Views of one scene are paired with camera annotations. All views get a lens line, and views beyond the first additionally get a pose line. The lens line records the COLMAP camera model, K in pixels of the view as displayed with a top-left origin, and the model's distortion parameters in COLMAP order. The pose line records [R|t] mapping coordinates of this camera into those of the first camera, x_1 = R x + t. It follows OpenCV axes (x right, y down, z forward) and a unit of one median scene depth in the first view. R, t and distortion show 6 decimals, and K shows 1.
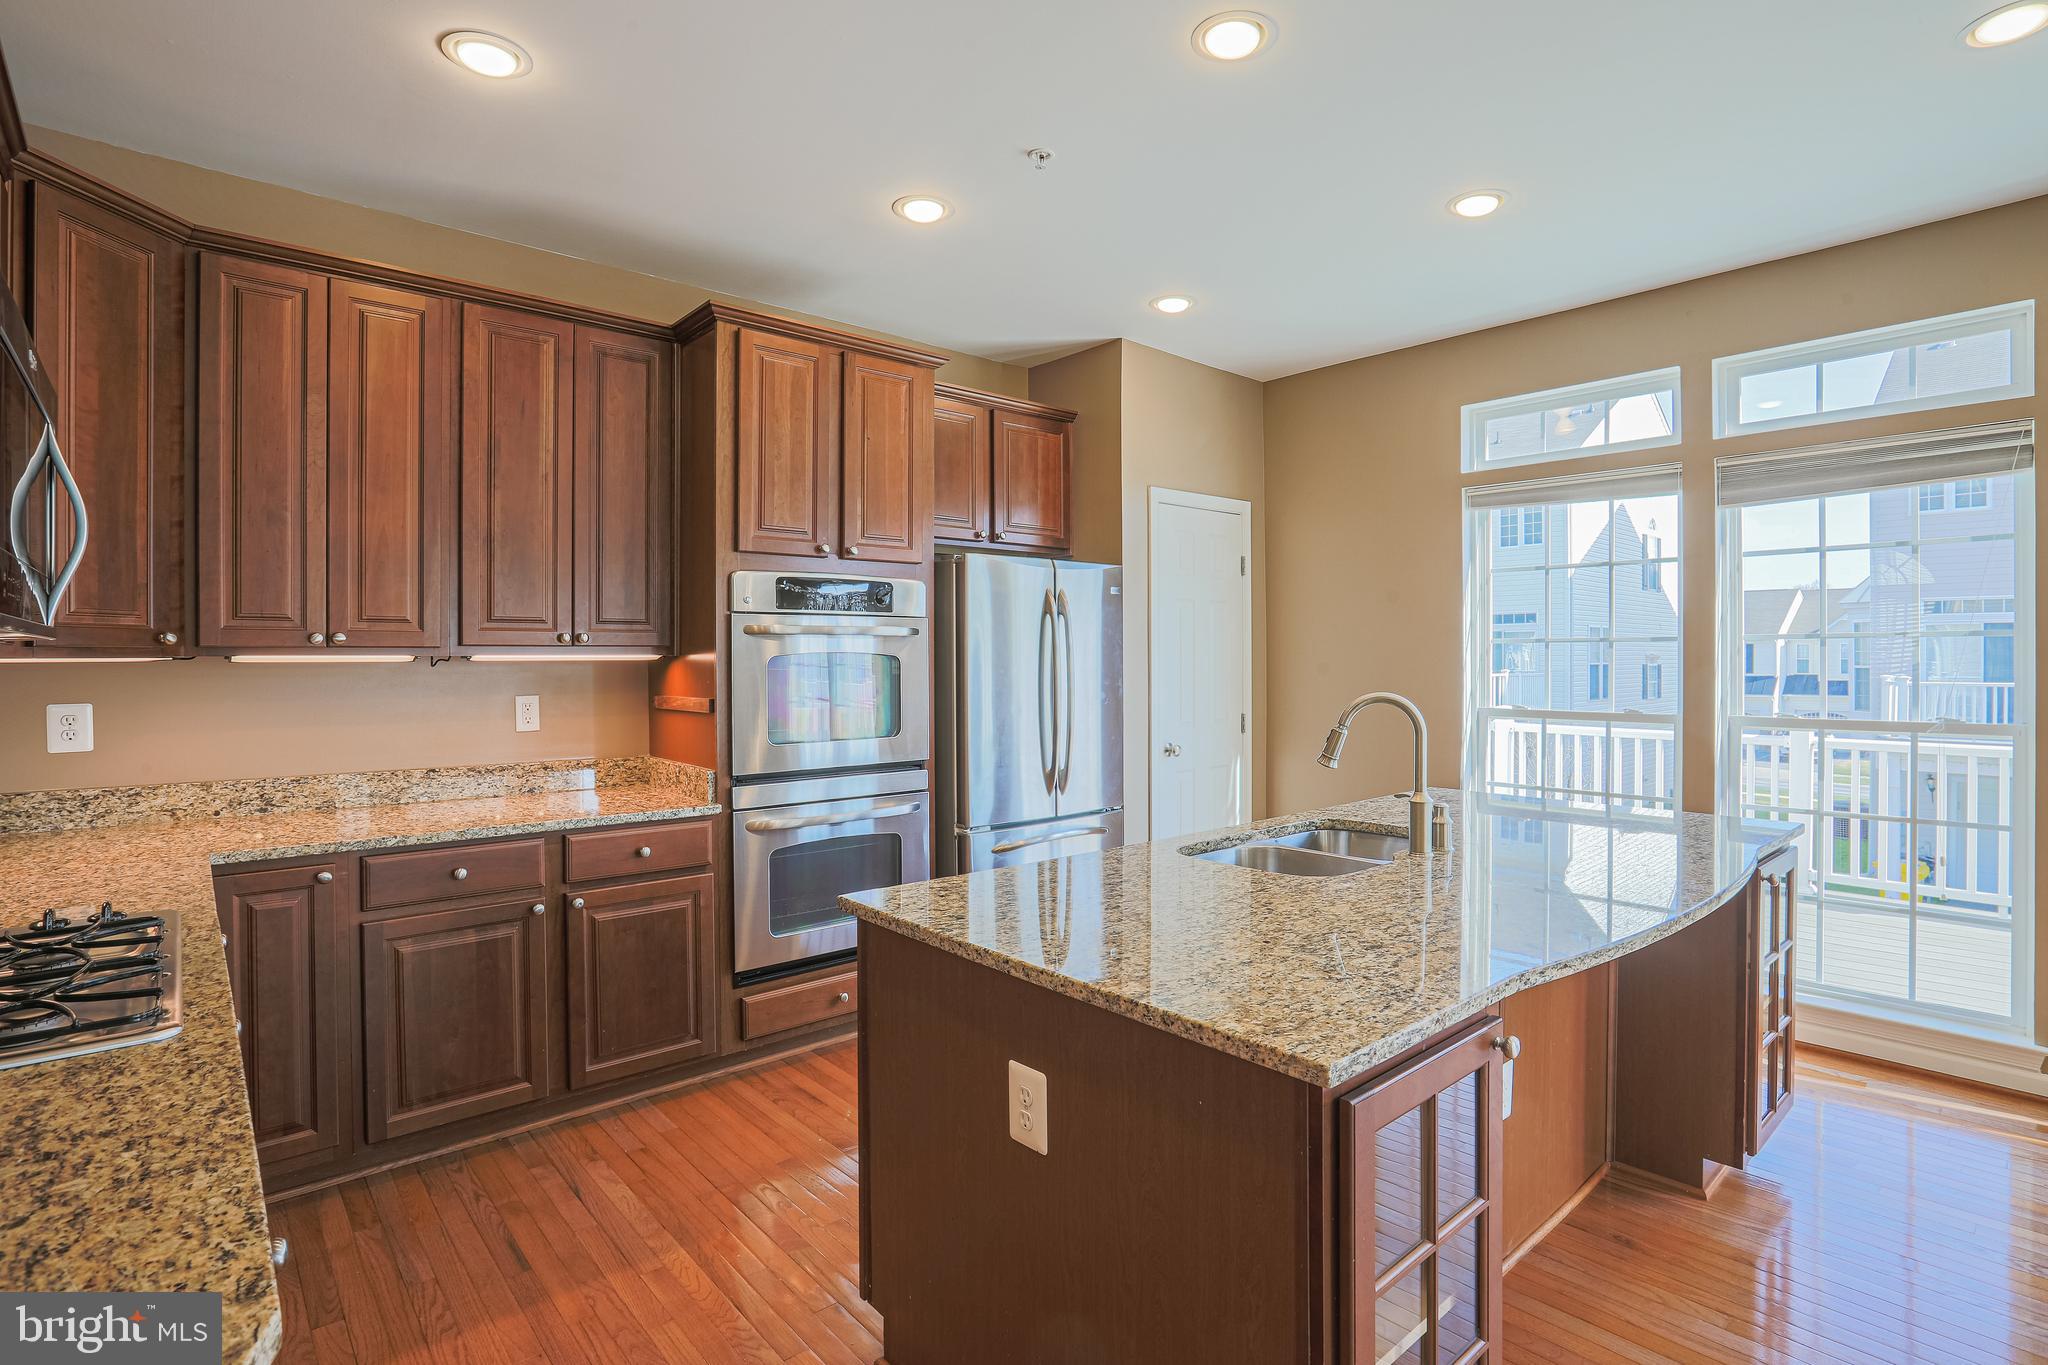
lens RADIAL K [[997.9, 0, 1046.2], [0, 997.9, 663.7], [0, 0, 1]] dist [-0.060090, 0.022991]
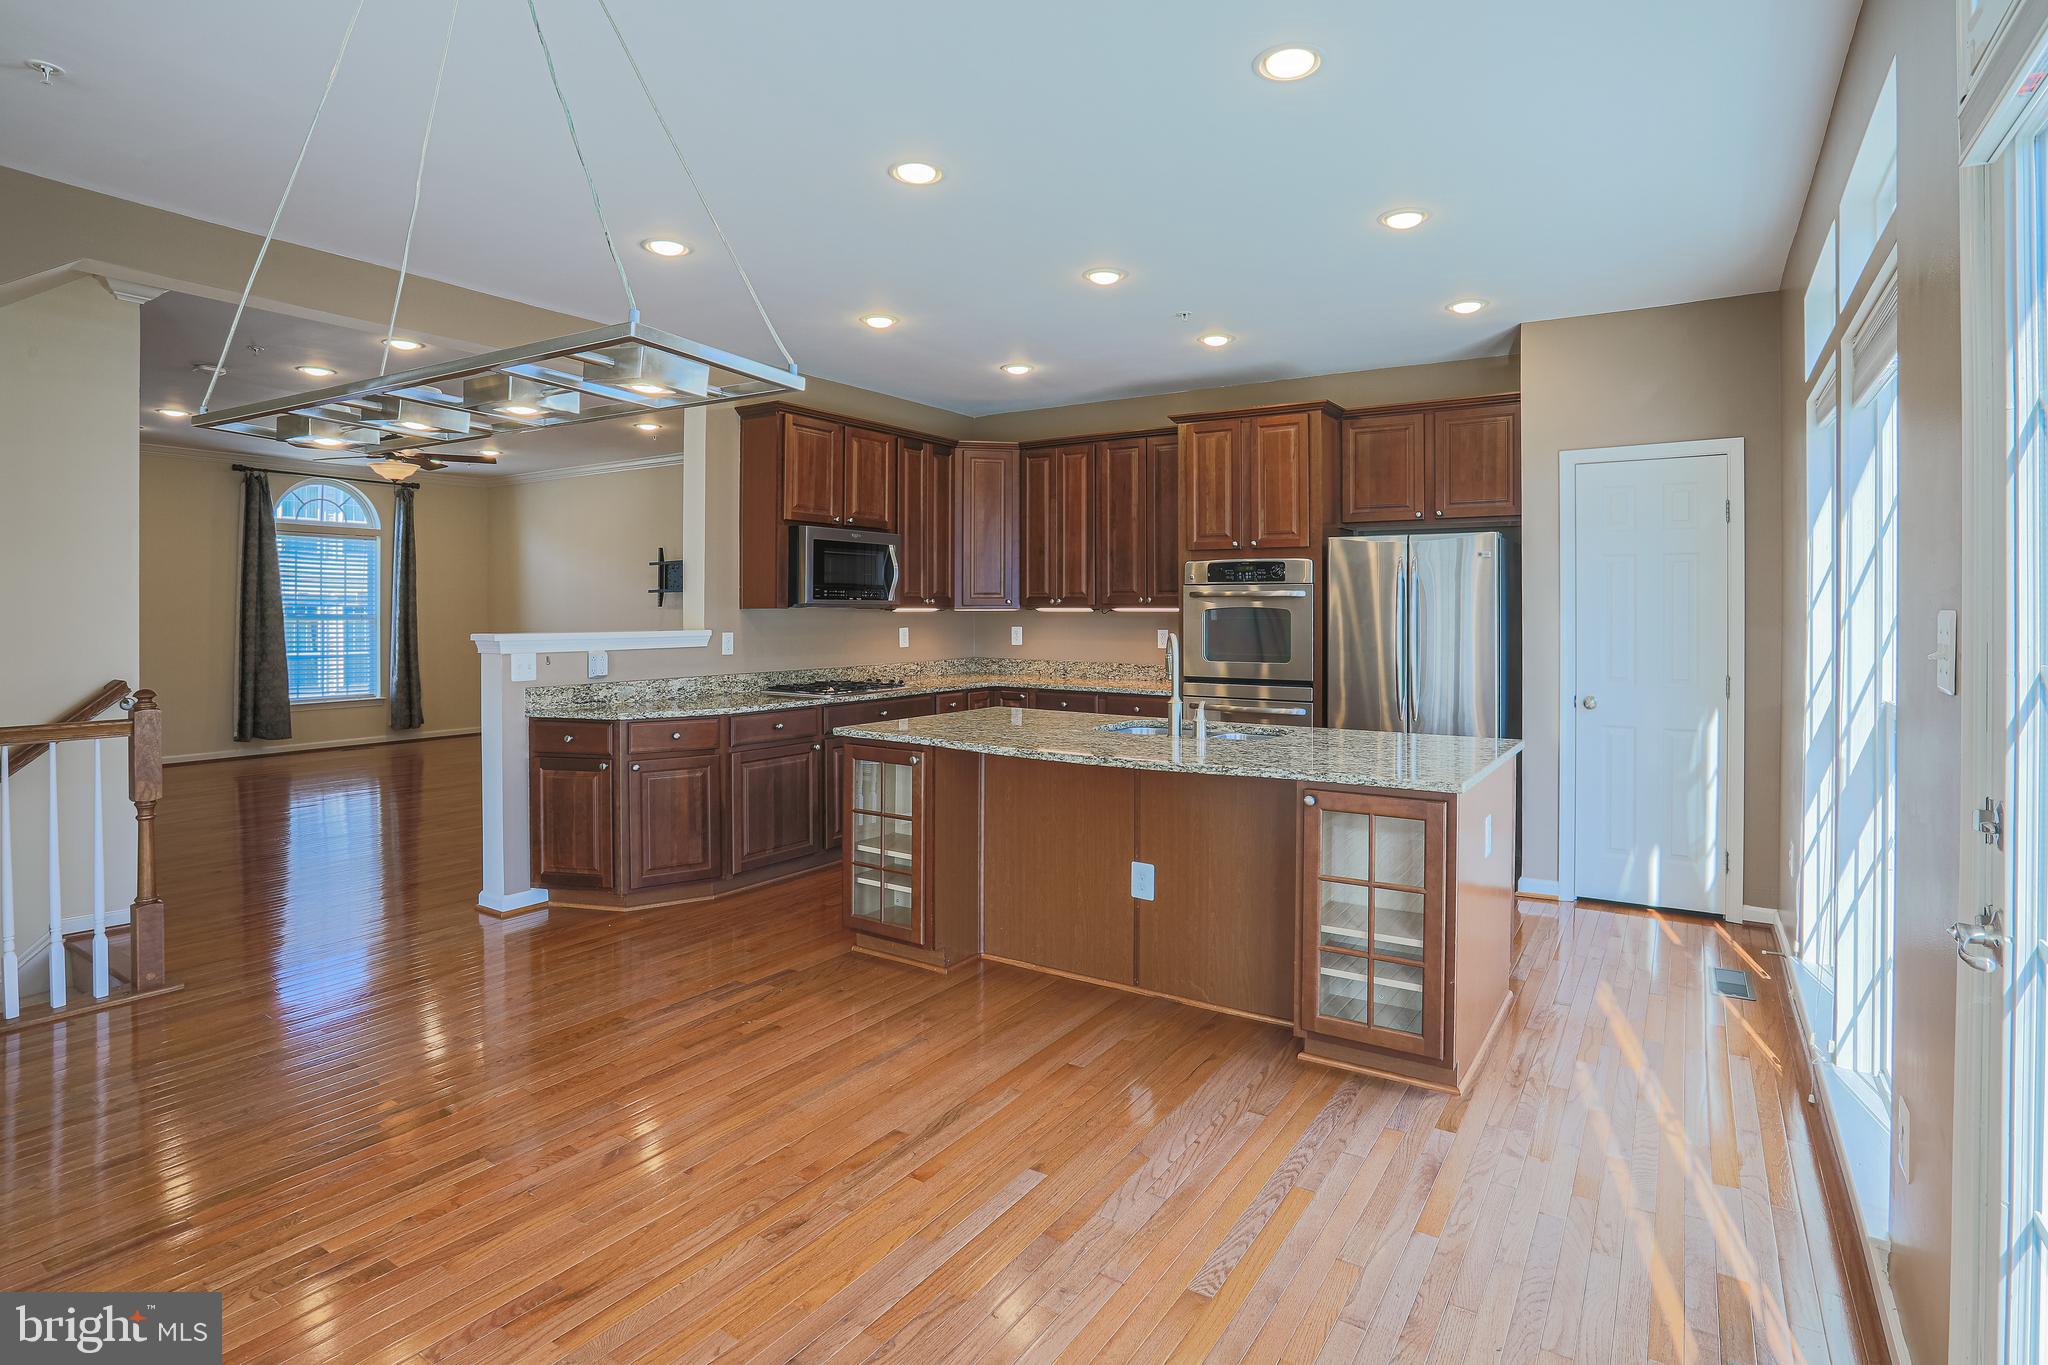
lens RADIAL K [[1033.1, 0, 1058.7], [0, 1033.1, 606.9], [0, 0, 1]] dist [-0.080614, 0.051169]
pose [[0.271109, 0.001525, -0.962548, 1.406595], [-0.008891, 0.999960, -0.000919, -0.008564], [0.962508, 0.008807, 0.271111, 0.274002]]
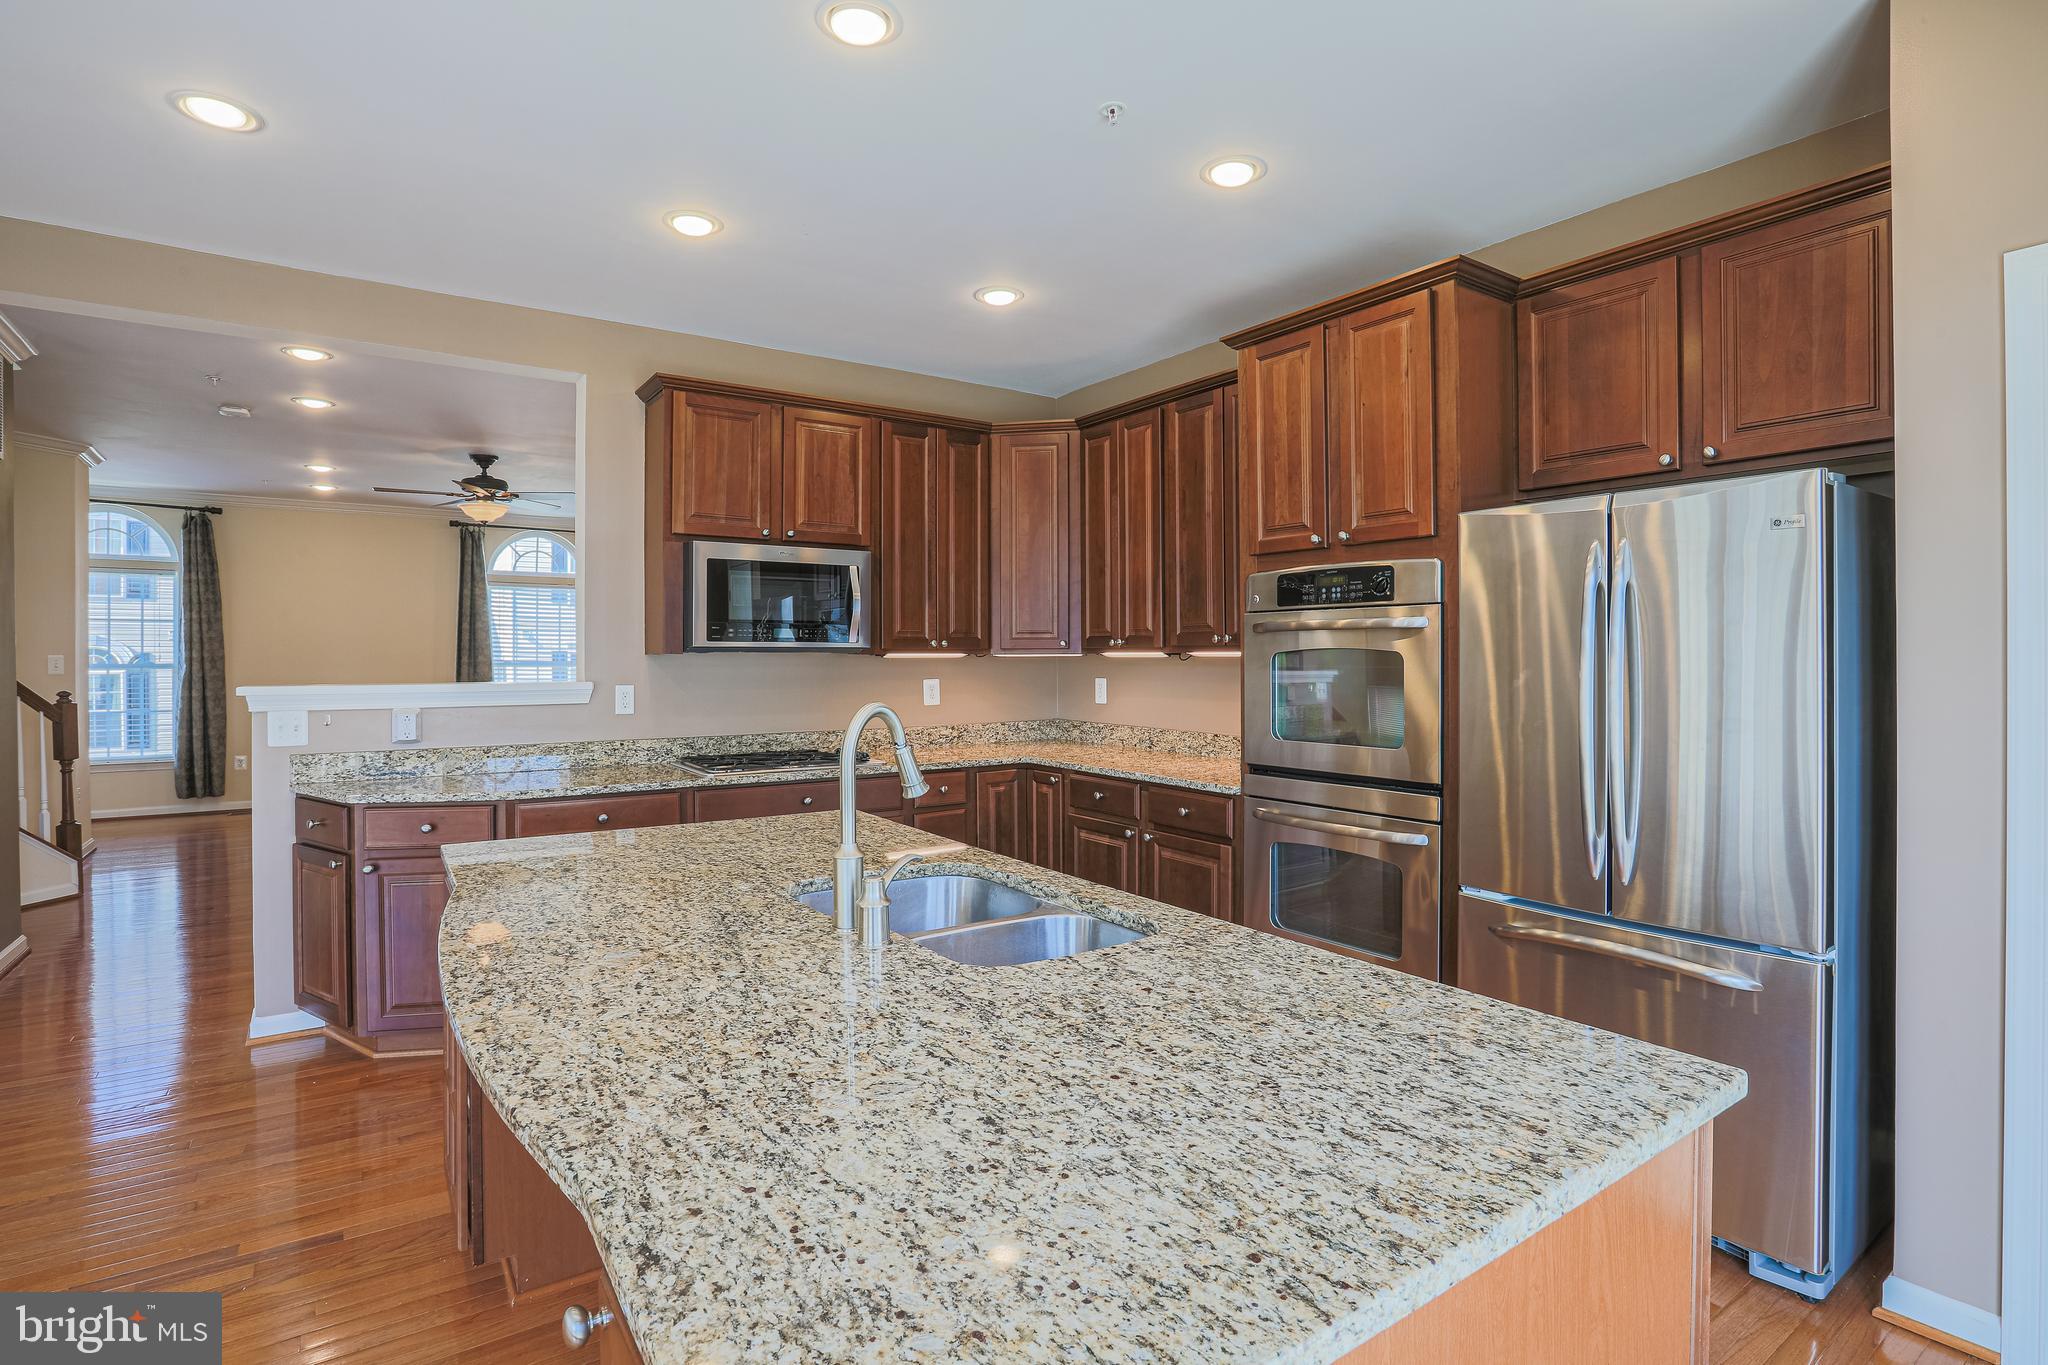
lens RADIAL K [[1010.8, 0, 1031.9], [0, 1010.8, 655.6], [0, 0, 1]] dist [-0.063366, 0.027518]
pose [[-0.124396, 0.003261, -0.992227, 0.801367], [-0.005094, 0.999979, 0.003925, -0.008055], [0.992220, 0.005542, -0.124377, 0.897715]]
